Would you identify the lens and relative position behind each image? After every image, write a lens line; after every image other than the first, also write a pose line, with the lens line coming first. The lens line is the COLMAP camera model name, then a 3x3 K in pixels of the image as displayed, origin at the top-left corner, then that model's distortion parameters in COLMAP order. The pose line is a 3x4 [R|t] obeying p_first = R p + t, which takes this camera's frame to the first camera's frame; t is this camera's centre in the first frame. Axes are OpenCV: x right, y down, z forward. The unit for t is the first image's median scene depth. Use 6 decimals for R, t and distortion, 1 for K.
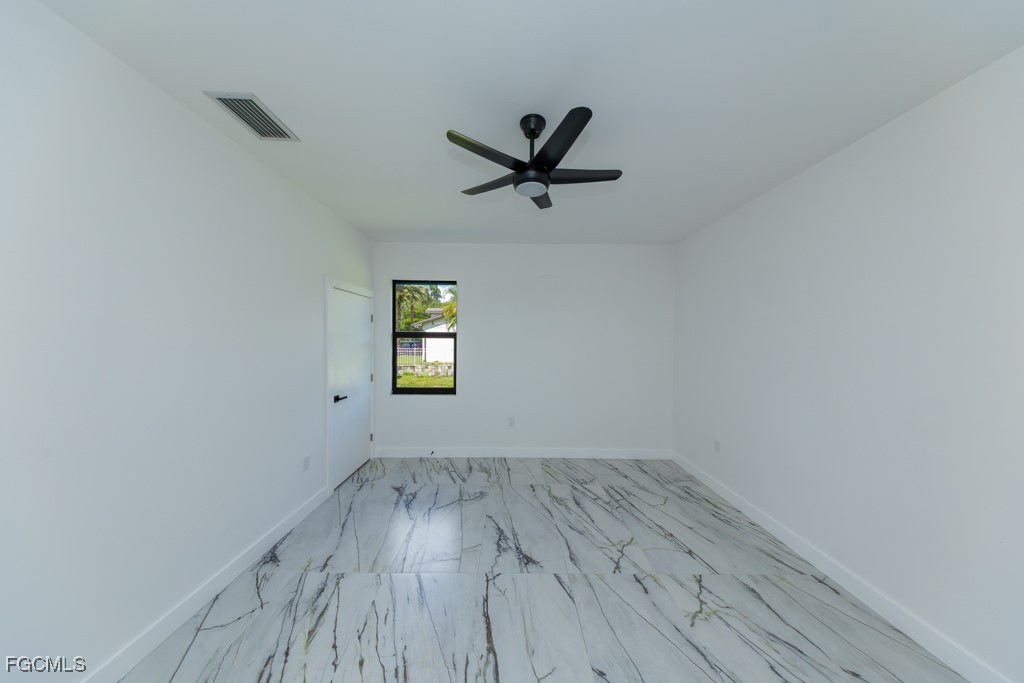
lens RADIAL K [[294.7, 0, 515.5], [0, 294.7, 344.5], [0, 0, 1]] dist [0.004446, -0.000797]
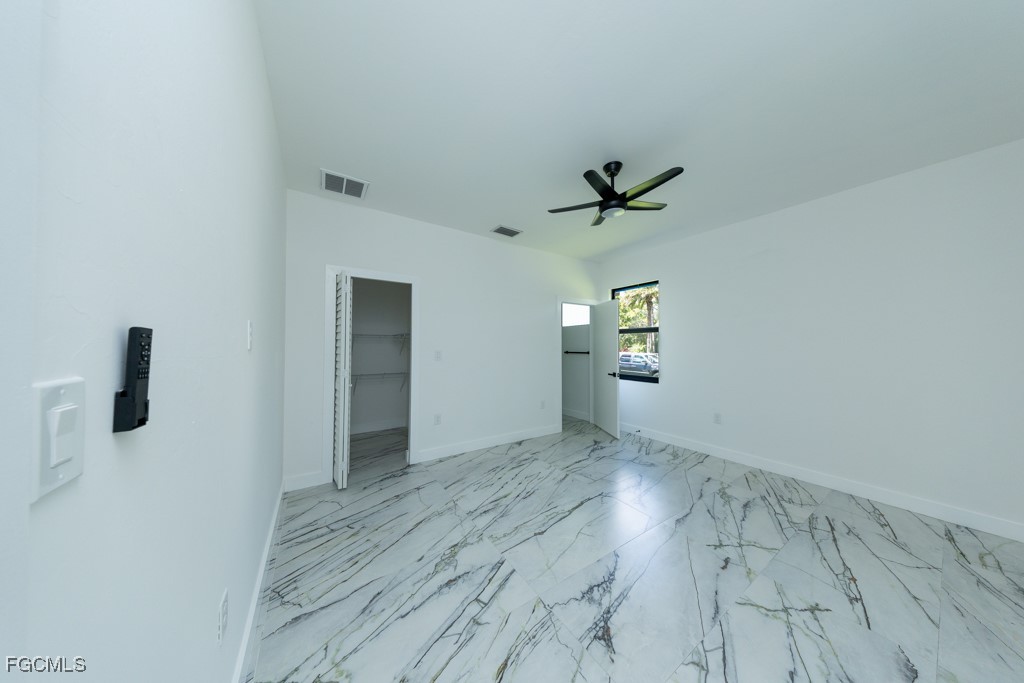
lens RADIAL K [[294.7, 0, 509.9], [0, 294.7, 342.0], [0, 0, 1]] dist [0.004446, -0.000797]
pose [[0.540216, -0.023139, -0.841208, 0.821674], [-0.012355, 0.999296, -0.035422, 0.122212], [0.841436, 0.029528, 0.539549, -0.127702]]
